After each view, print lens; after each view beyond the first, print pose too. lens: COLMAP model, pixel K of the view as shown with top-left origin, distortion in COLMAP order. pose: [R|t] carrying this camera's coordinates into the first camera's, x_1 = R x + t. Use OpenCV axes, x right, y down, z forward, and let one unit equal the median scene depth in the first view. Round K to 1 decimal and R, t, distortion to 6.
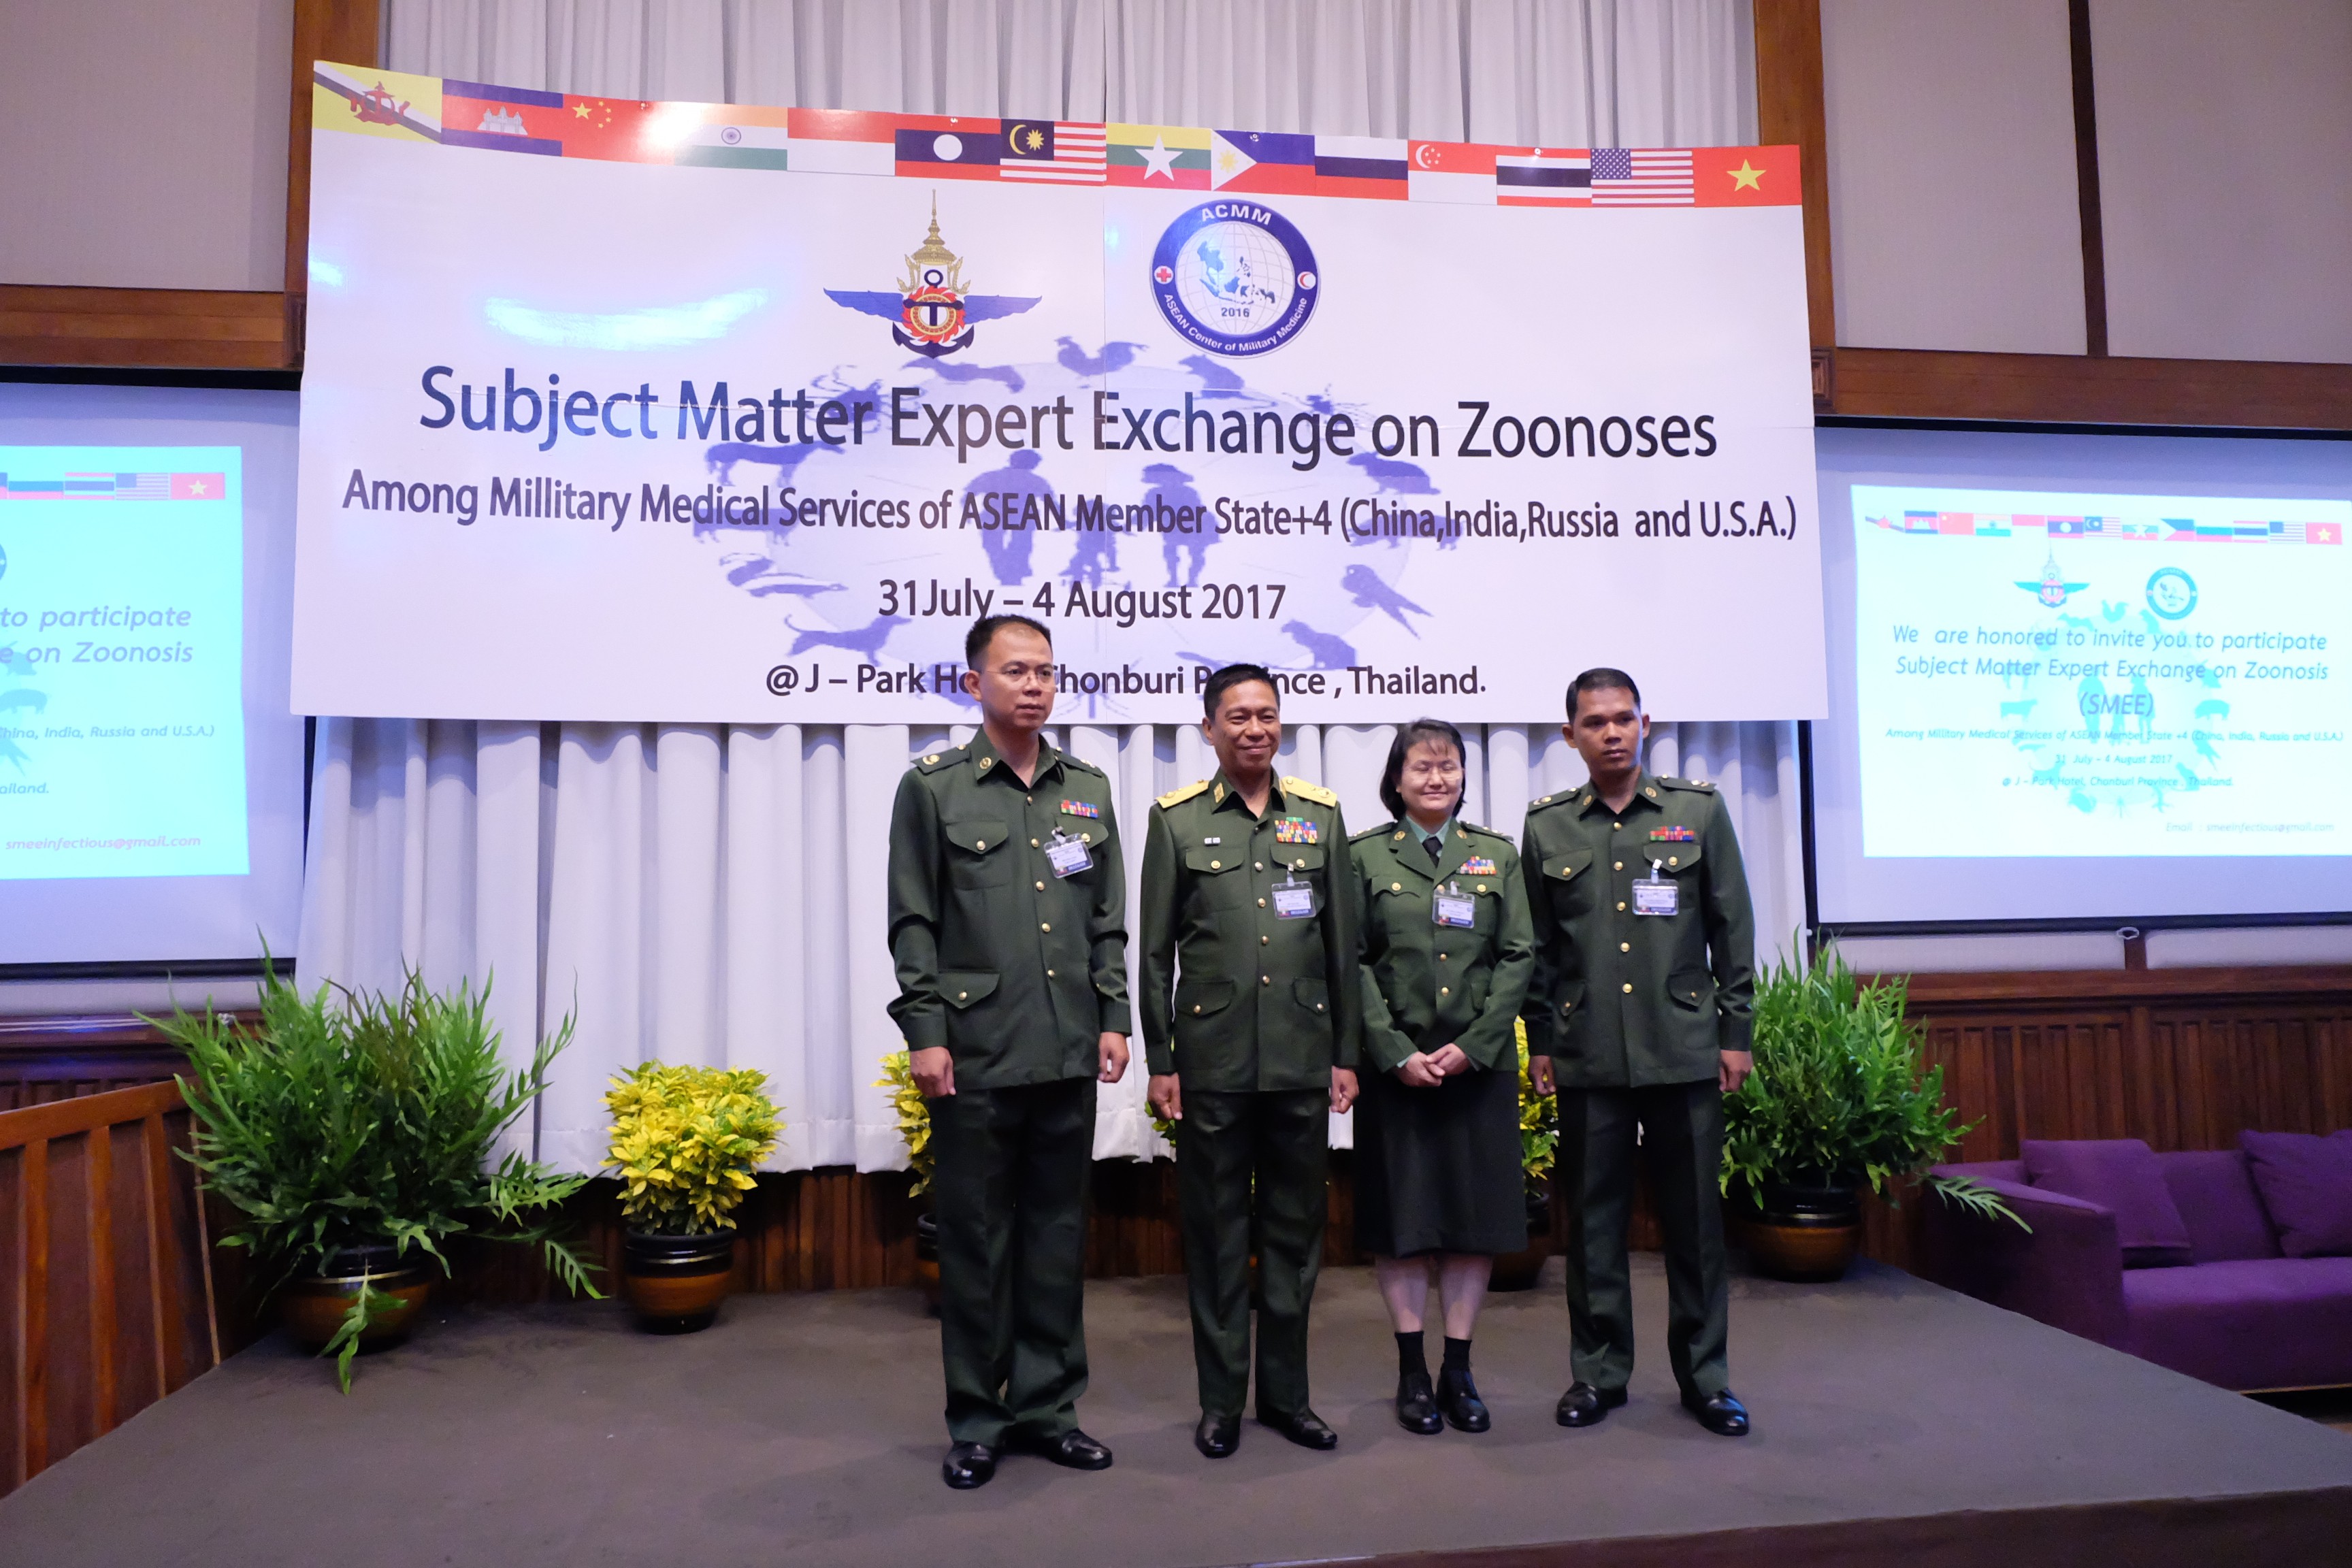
lens RADIAL K [[1692.1, 0, 1198.2], [0, 1692.1, 785.5], [0, 0, 1]] dist [-0.038674, 0.047532]
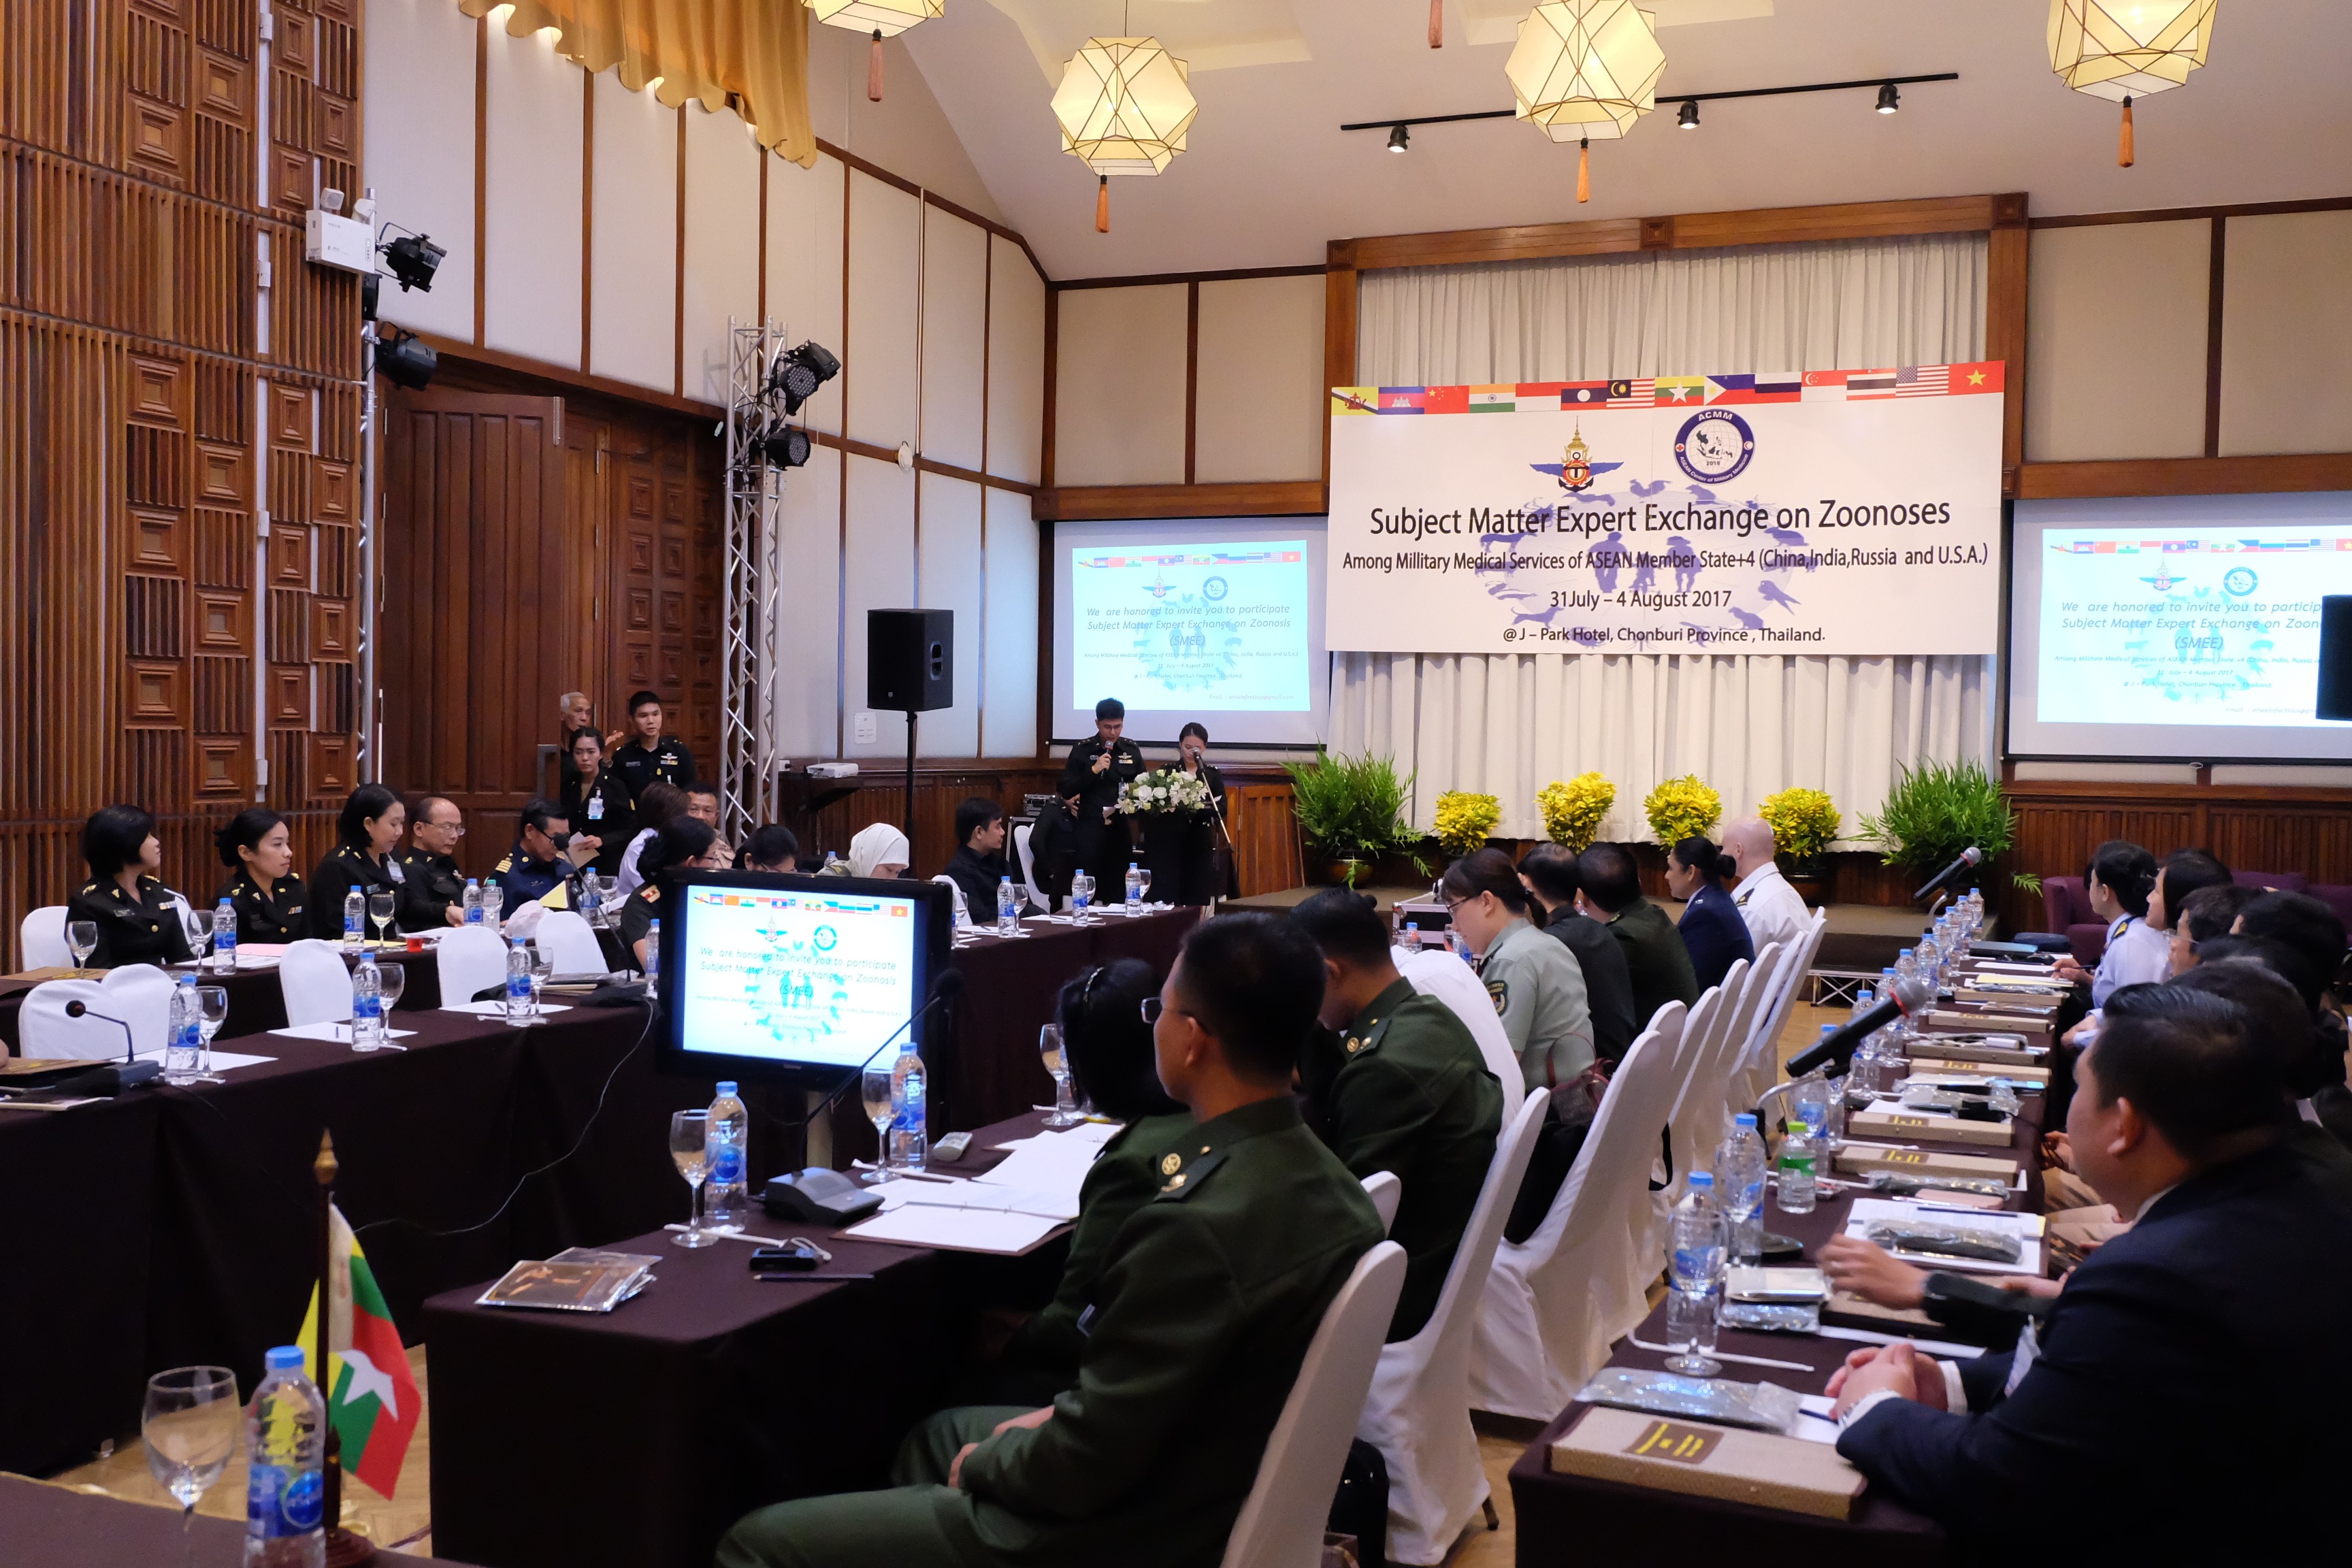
lens RADIAL K [[2407.7, 0, 1188.2], [0, 2407.7, 764.3], [0, 0, 1]] dist [0.079080, 0.000000]
pose [[0.867308, 0.037922, -0.496324, 1.002554], [0.008848, 0.995762, 0.091543, -0.186856], [0.497692, -0.083787, 0.863297, -2.068961]]
